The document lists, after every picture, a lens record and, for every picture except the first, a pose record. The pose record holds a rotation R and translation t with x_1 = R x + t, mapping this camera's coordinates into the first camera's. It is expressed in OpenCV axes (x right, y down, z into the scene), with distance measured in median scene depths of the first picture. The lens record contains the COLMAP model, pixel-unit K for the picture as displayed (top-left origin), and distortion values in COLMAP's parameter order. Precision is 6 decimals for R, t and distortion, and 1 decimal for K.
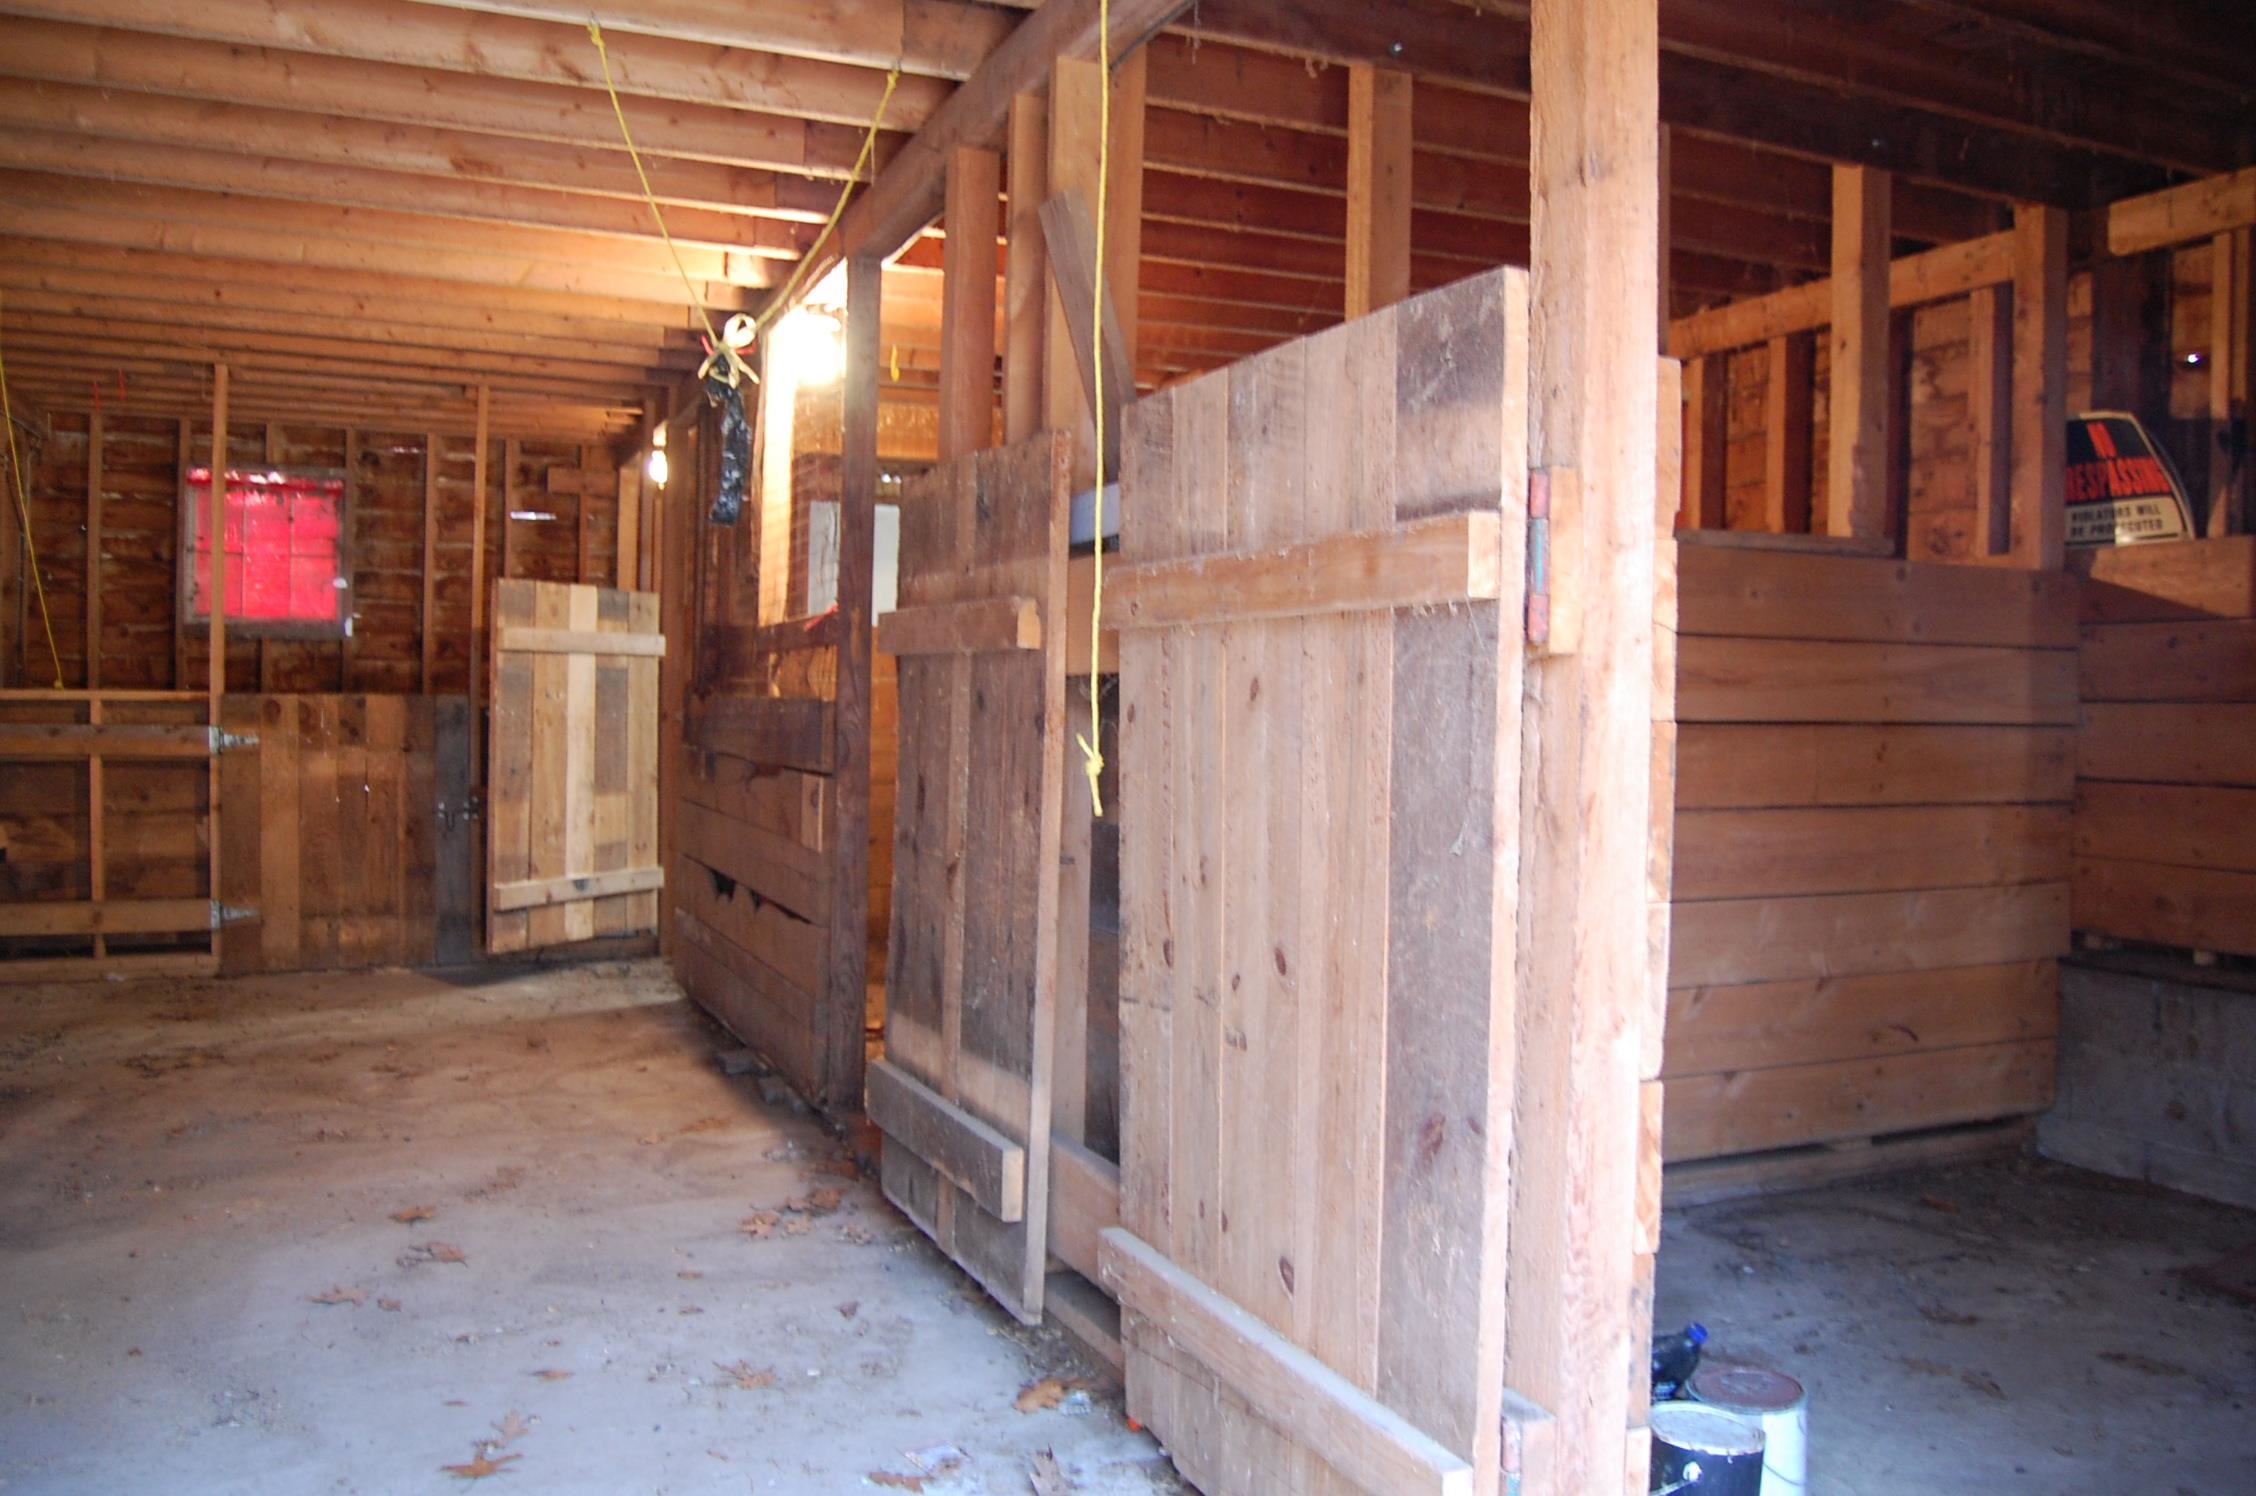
lens RADIAL K [[1785.7, 0, 1129.6], [0, 1785.7, 747.5], [0, 0, 1]] dist [-0.074606, 0.001951]
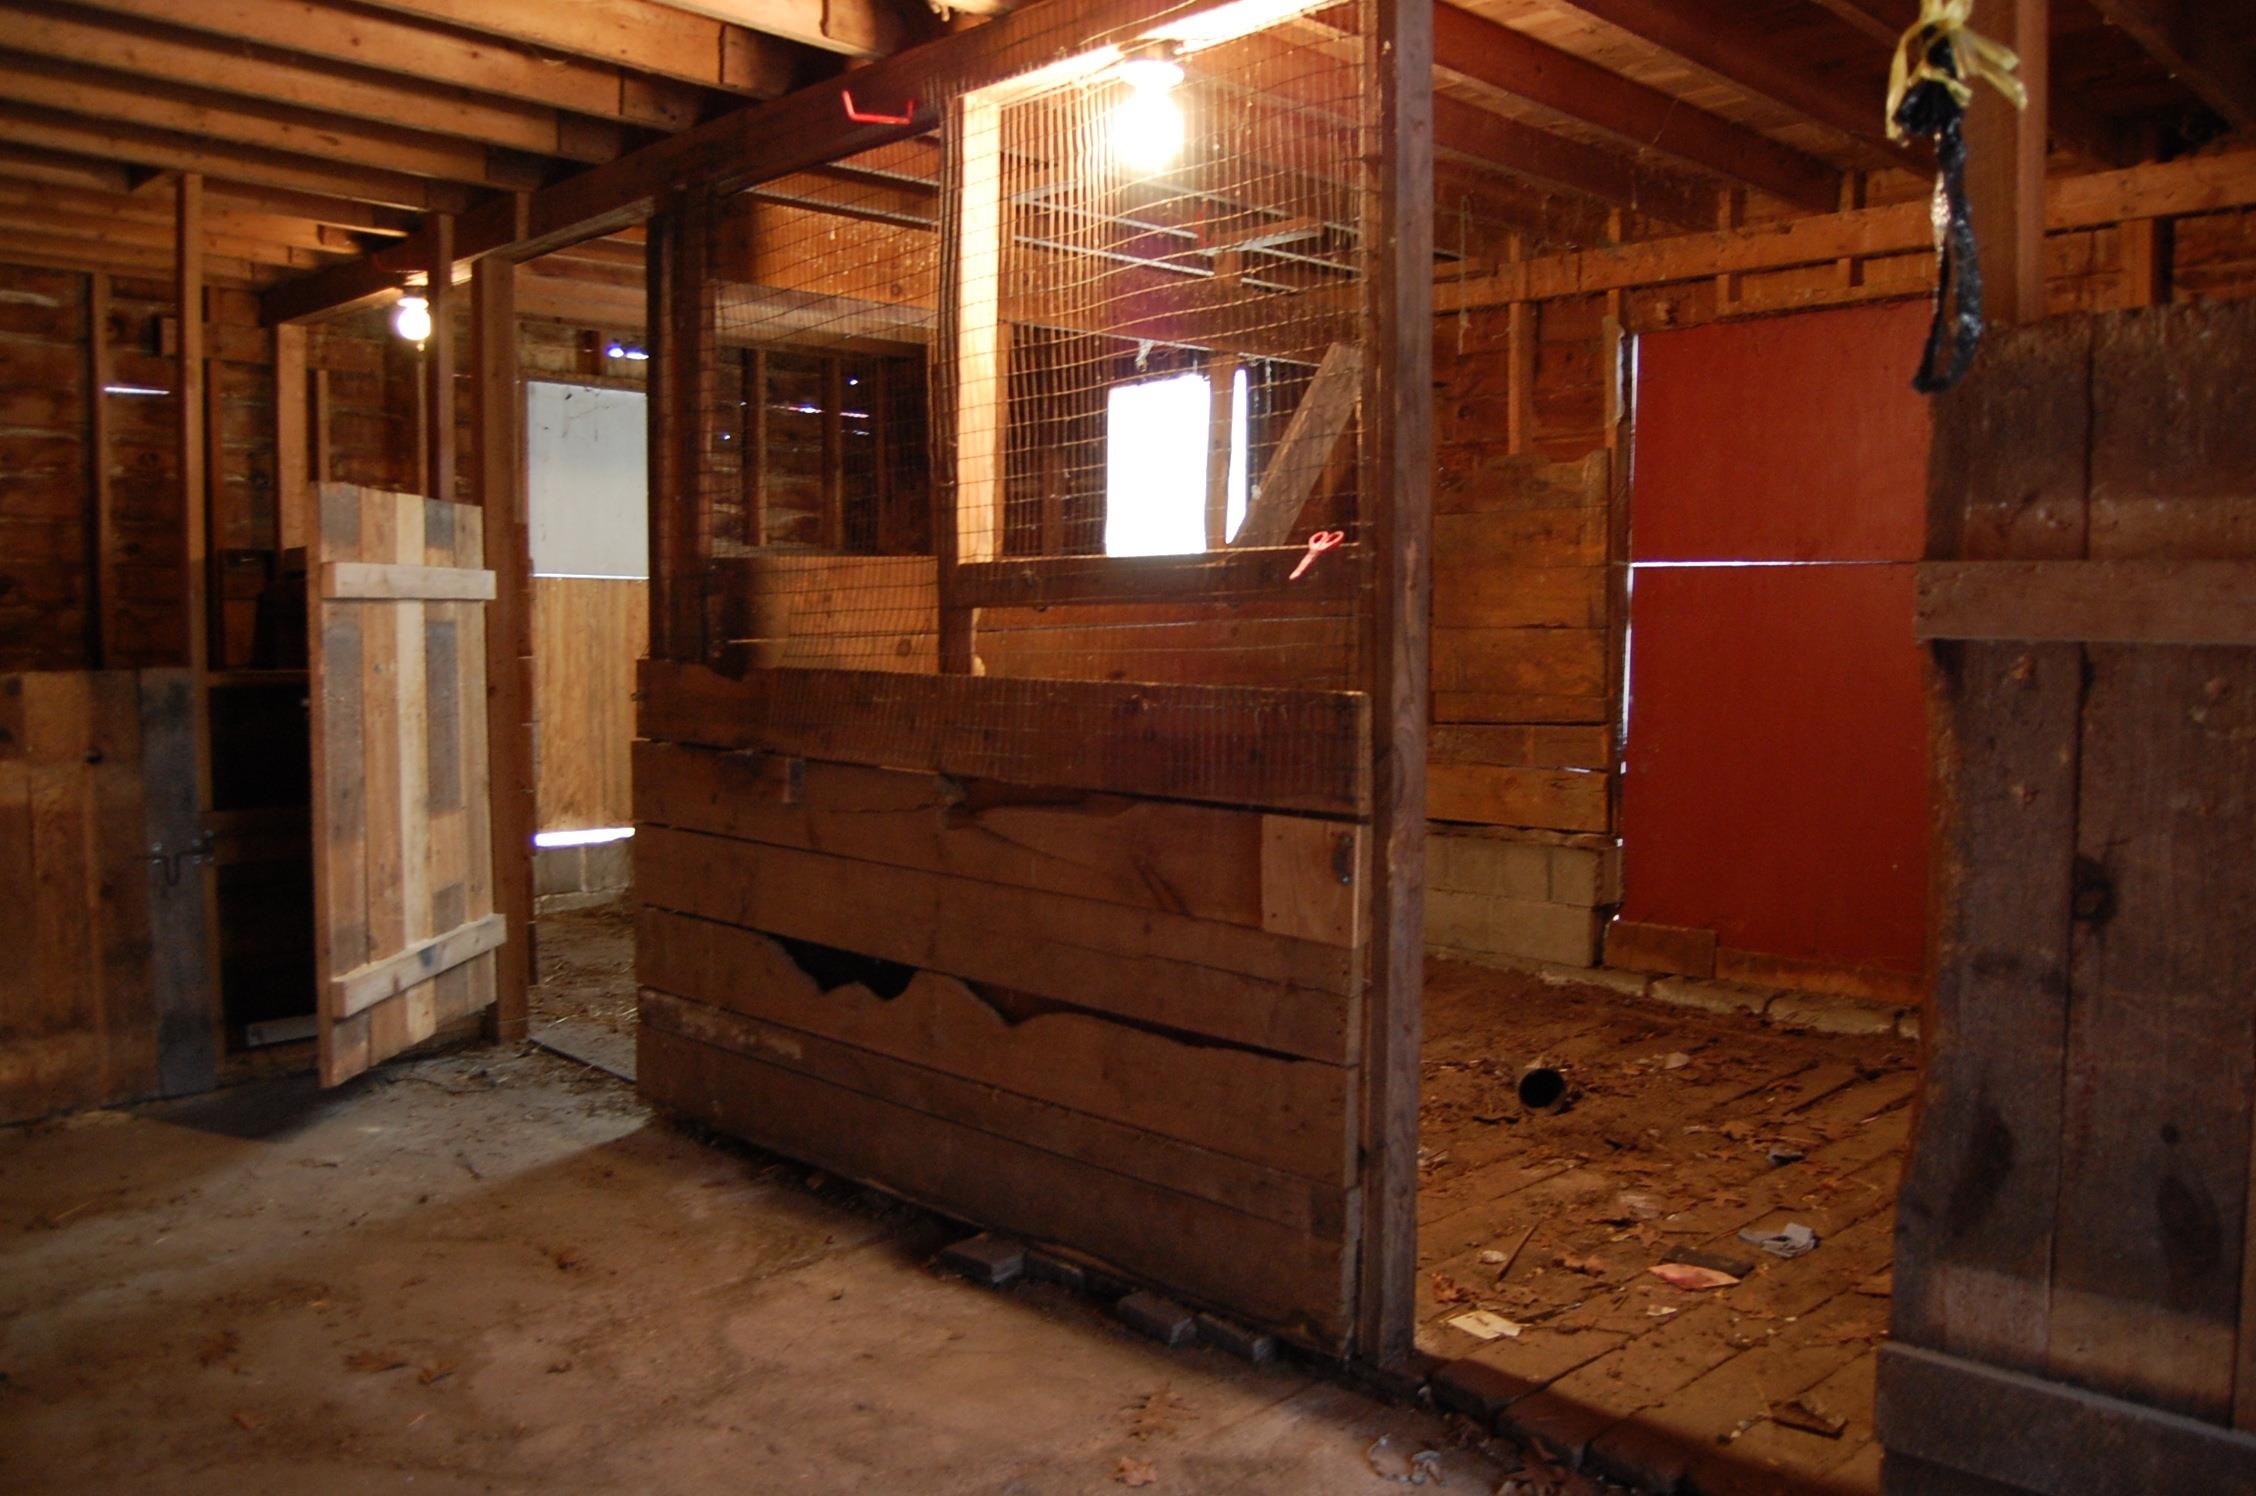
lens RADIAL K [[1785.7, 0, 1128.0], [0, 1785.7, 741.5], [0, 0, 1]] dist [-0.074606, 0.001951]
pose [[0.928475, -0.040719, 0.369156, -0.300306], [0.023161, 0.998385, 0.051872, -0.028702], [-0.370672, -0.039612, 0.927919, 0.303798]]
